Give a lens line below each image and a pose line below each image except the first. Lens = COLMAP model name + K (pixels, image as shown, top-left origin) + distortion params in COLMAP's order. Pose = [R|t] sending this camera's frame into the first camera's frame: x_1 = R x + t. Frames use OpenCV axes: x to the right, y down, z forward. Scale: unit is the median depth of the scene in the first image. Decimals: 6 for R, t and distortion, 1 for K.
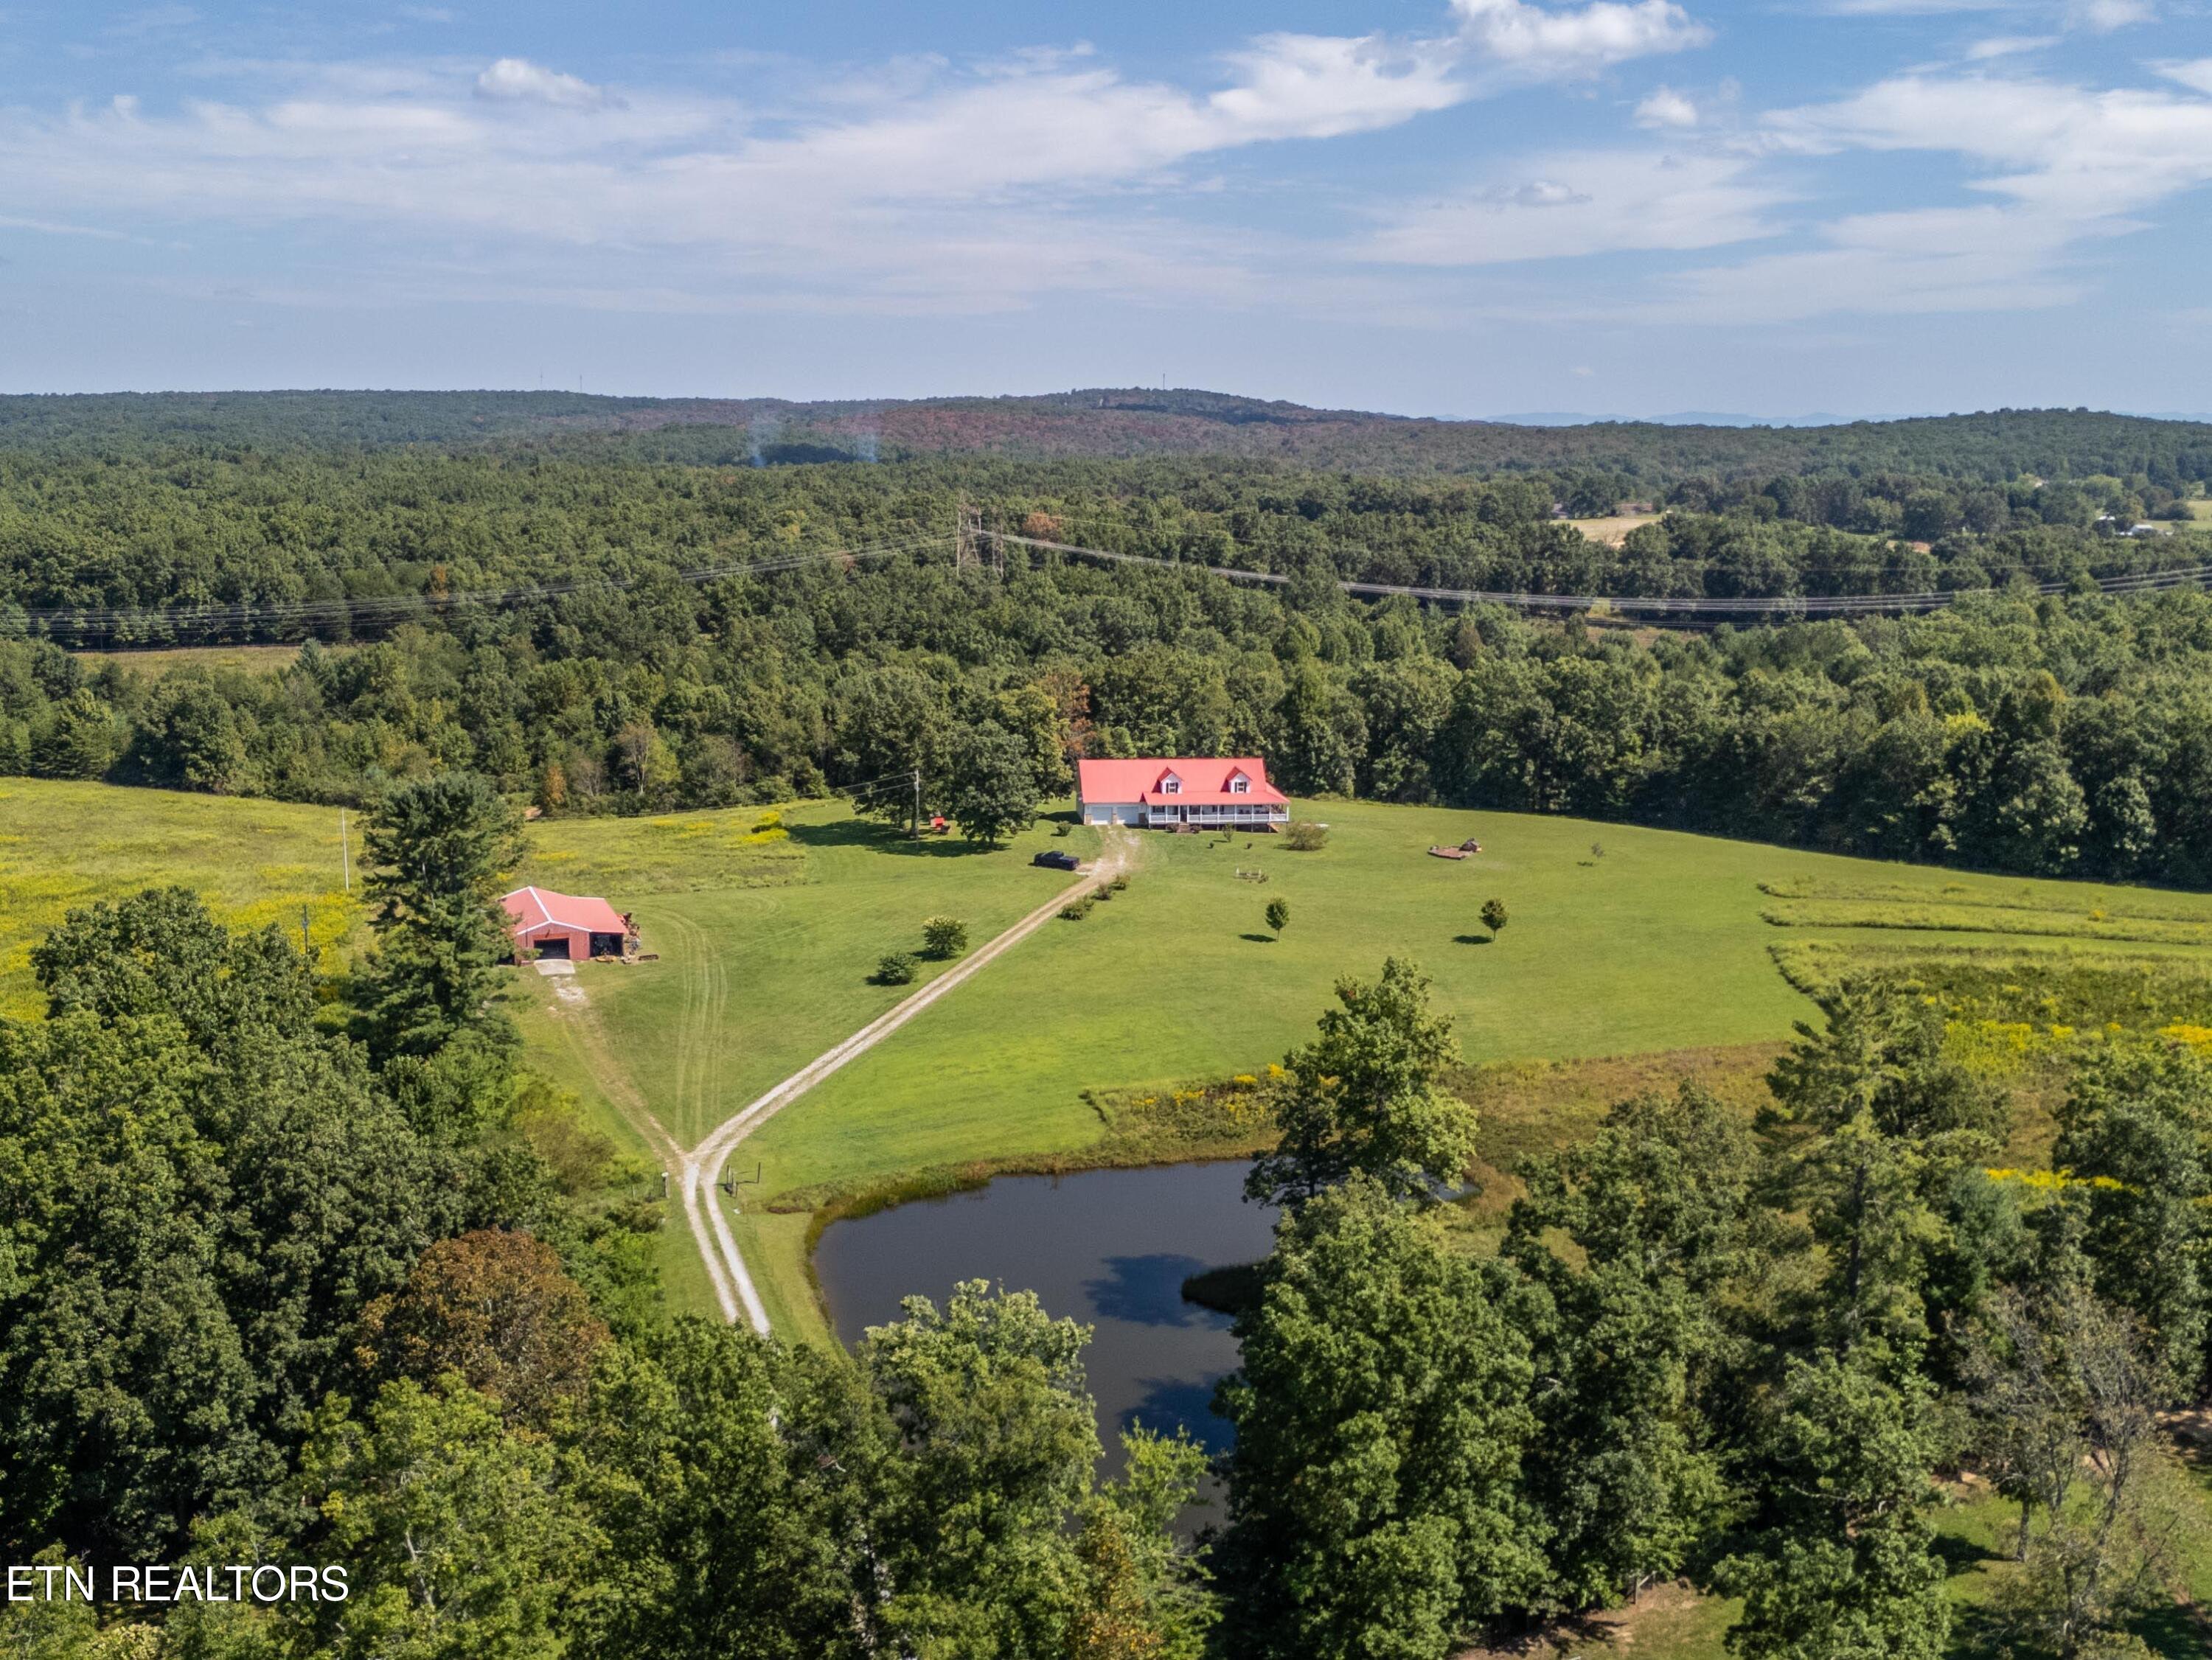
lens RADIAL K [[2033.3, 0, 1106.0], [0, 2033.3, 830.0], [0, 0, 1]] dist [0.160094, -0.348081]
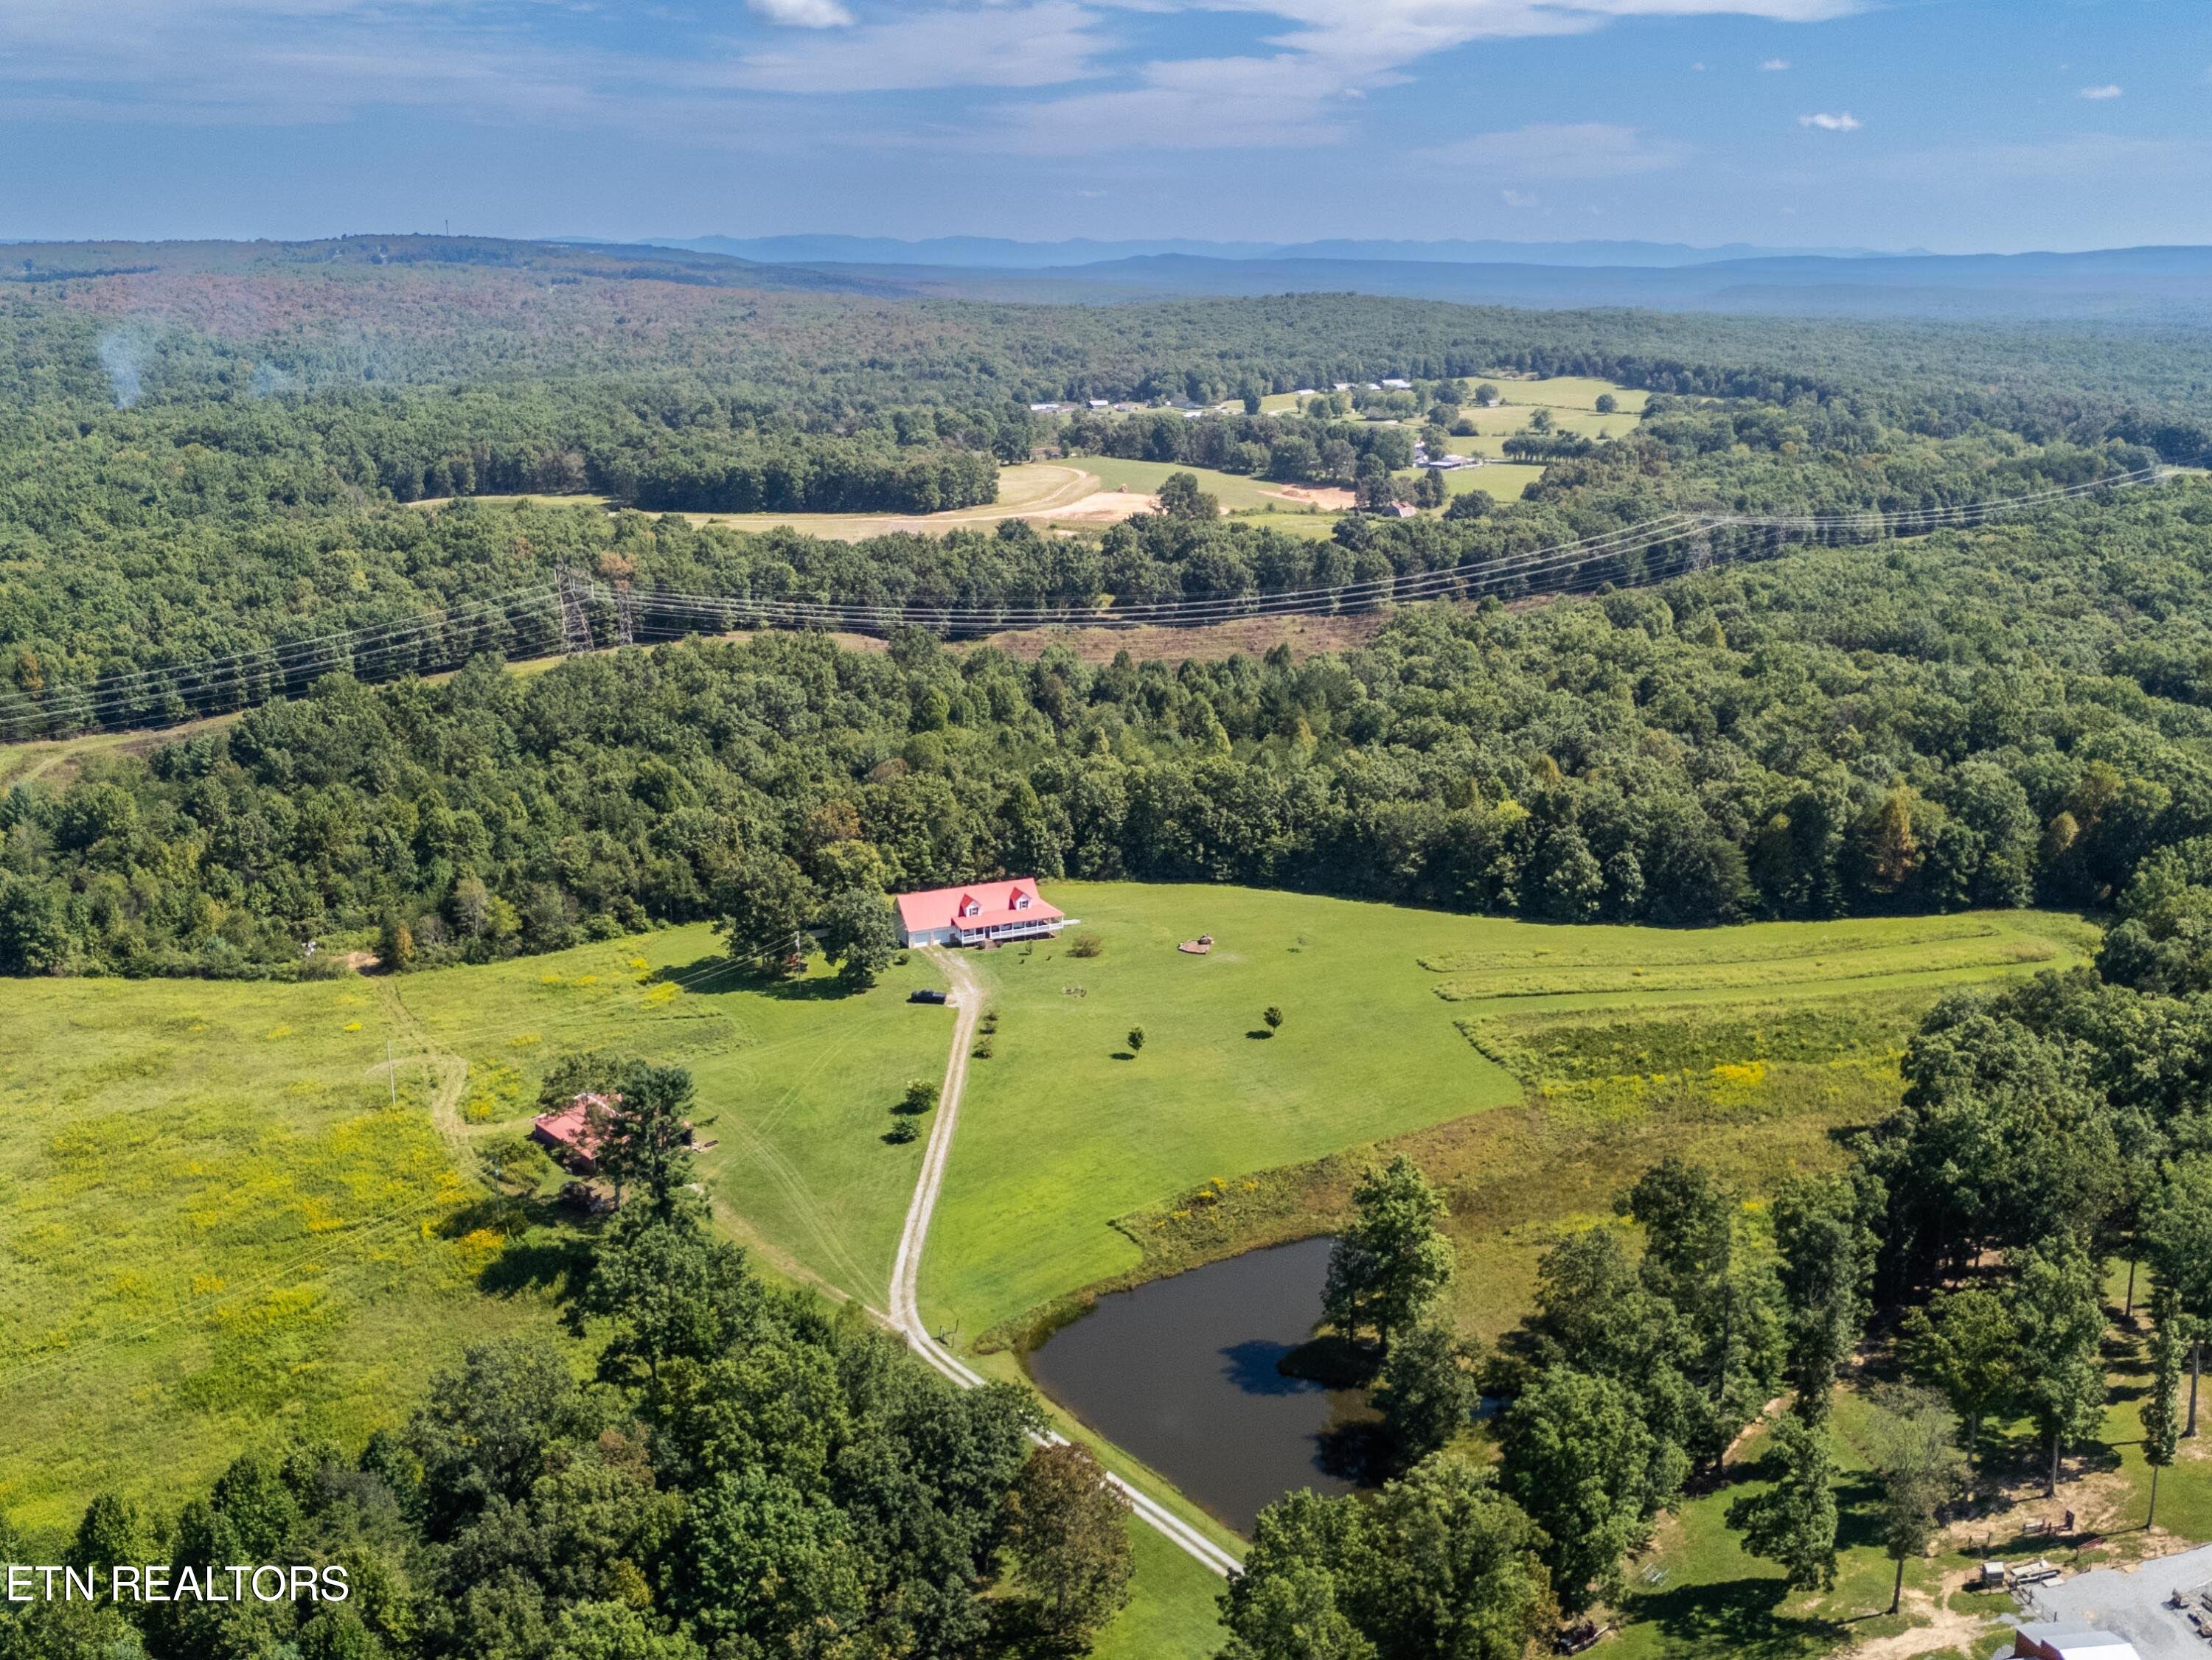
lens RADIAL K [[2033.3, 0, 1106.0], [0, 2033.3, 830.0], [0, 0, 1]] dist [0.160094, -0.348081]
pose [[0.944091, -0.092862, 0.316336, -0.288277], [0.068202, 0.993767, 0.088180, -0.178486], [-0.322553, -0.061675, 0.944540, -0.233855]]
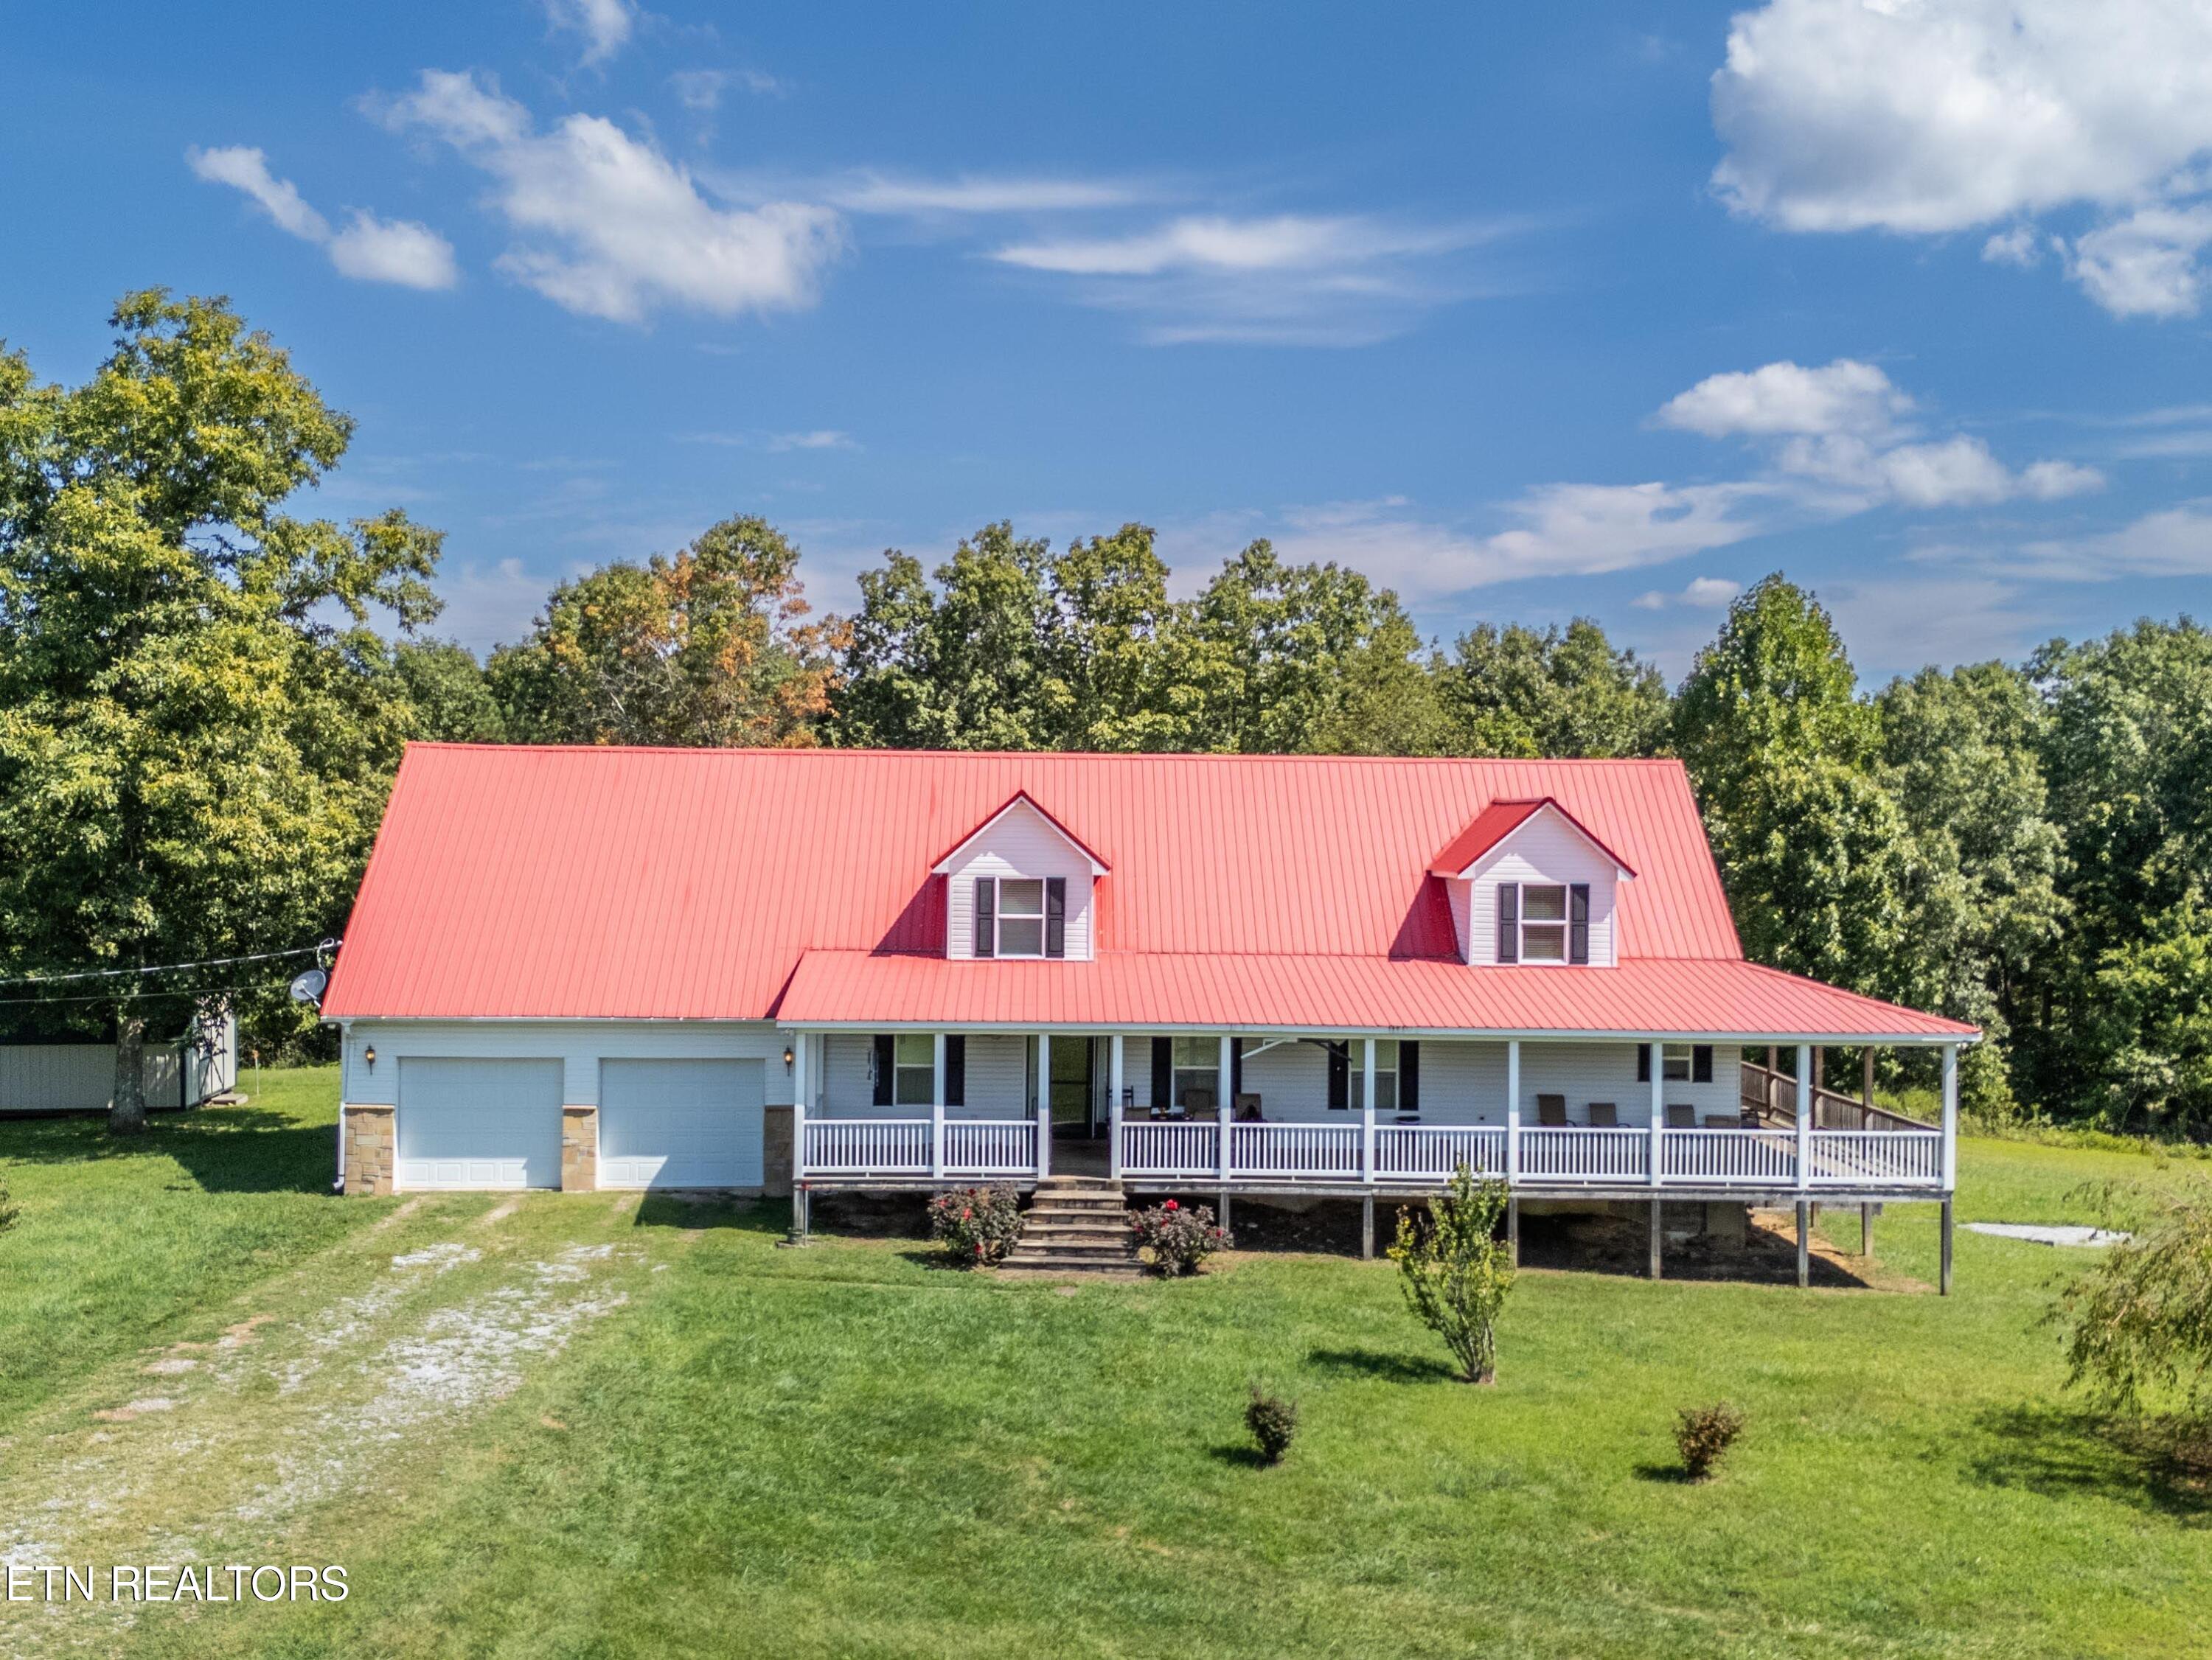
lens RADIAL K [[2033.3, 0, 1106.0], [0, 2033.3, 830.0], [0, 0, 1]] dist [0.160094, -0.348081]
pose [[0.994164, -0.003820, -0.107810, 0.052193], [-0.017422, 0.980569, -0.195398, -0.000327], [0.106461, 0.196136, 0.974780, 0.864063]]
